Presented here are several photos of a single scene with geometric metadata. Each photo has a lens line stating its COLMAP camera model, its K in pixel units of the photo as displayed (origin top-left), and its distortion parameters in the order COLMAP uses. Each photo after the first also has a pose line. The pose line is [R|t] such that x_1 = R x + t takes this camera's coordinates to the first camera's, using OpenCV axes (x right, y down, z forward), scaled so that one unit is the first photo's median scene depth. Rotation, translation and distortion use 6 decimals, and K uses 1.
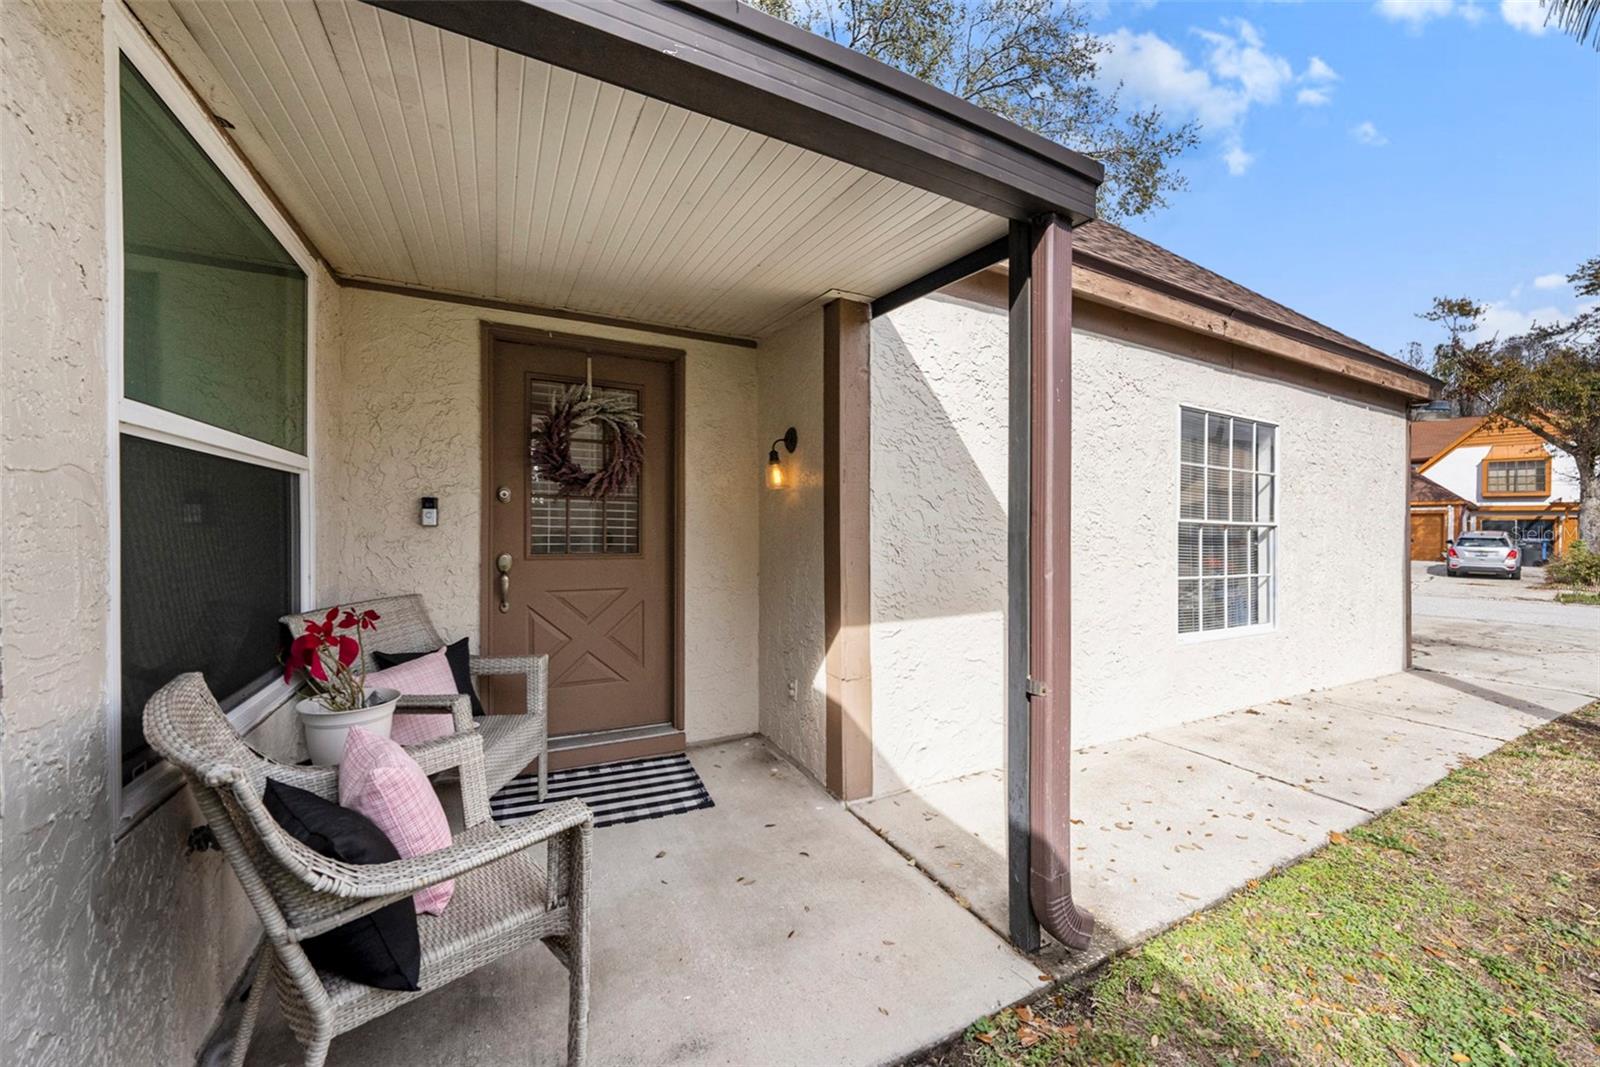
lens RADIAL K [[585.0, 0, 802.7], [0, 585.0, 526.1], [0, 0, 1]] dist [-0.013258, 0.001102]
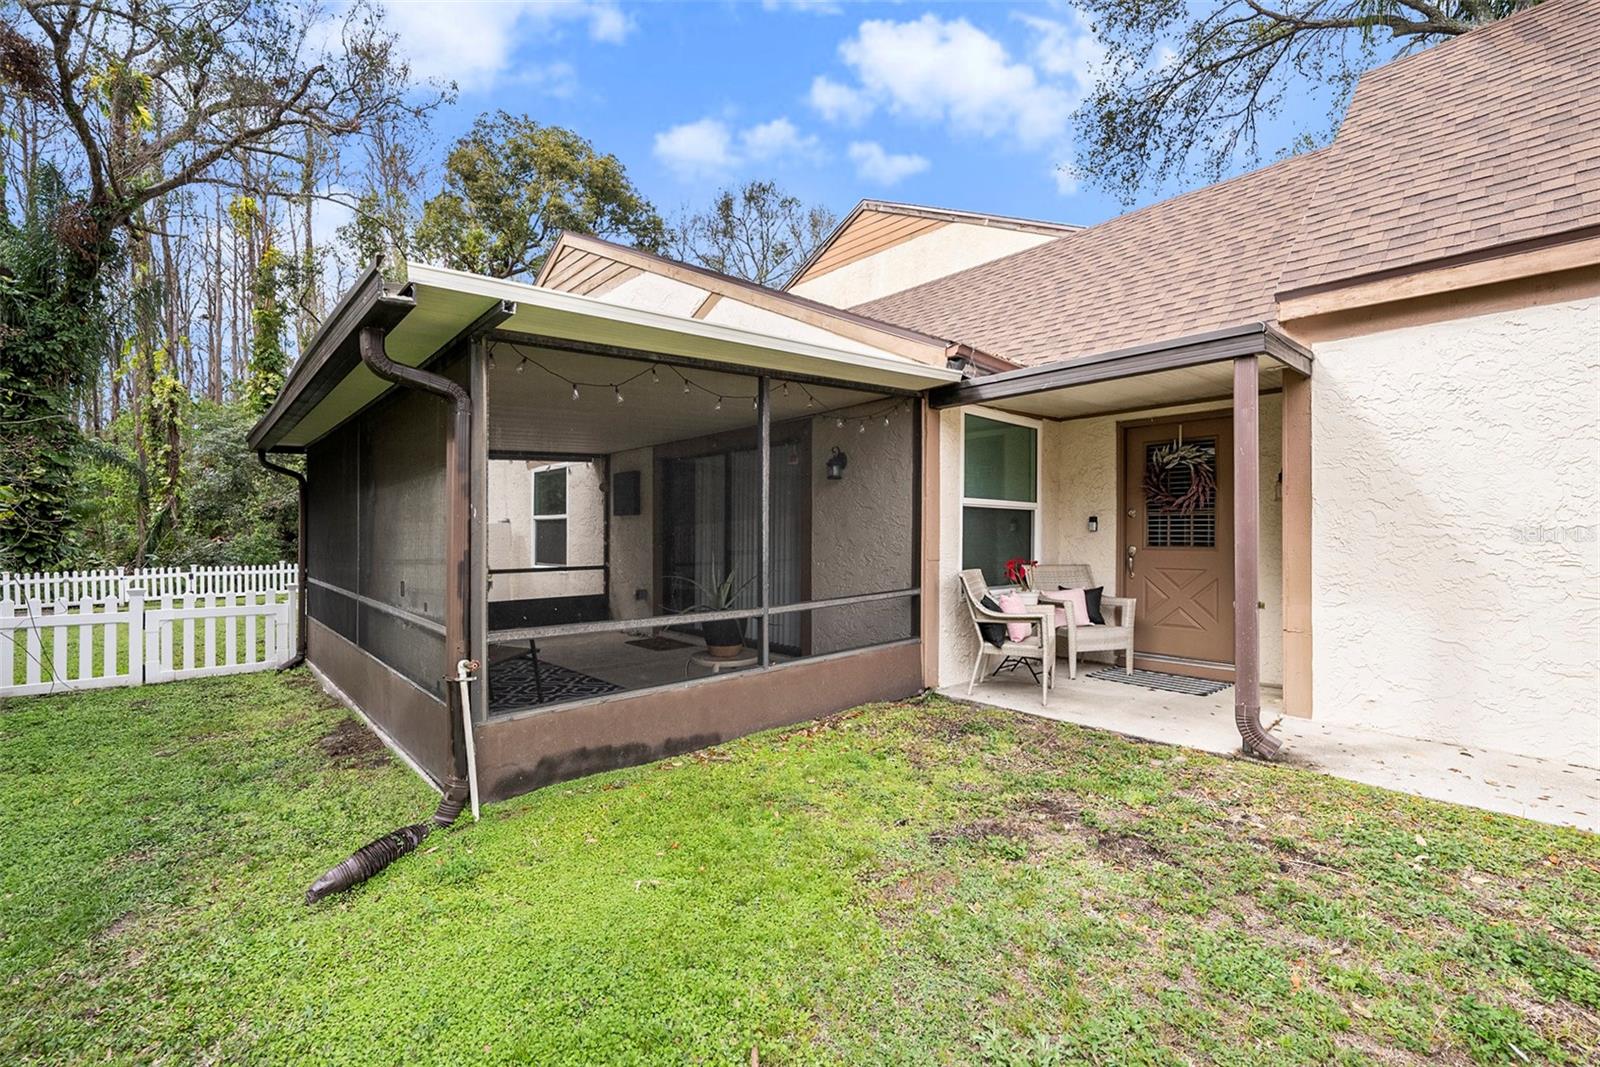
lens RADIAL K [[690.3, 0, 801.0], [0, 690.3, 536.5], [0, 0, 1]] dist [-0.000225, -0.000007]
pose [[0.267981, -0.012831, -0.963339, 1.334918], [-0.001303, 0.999906, -0.013681, 0.051092], [0.963423, 0.004922, 0.267939, -0.588543]]
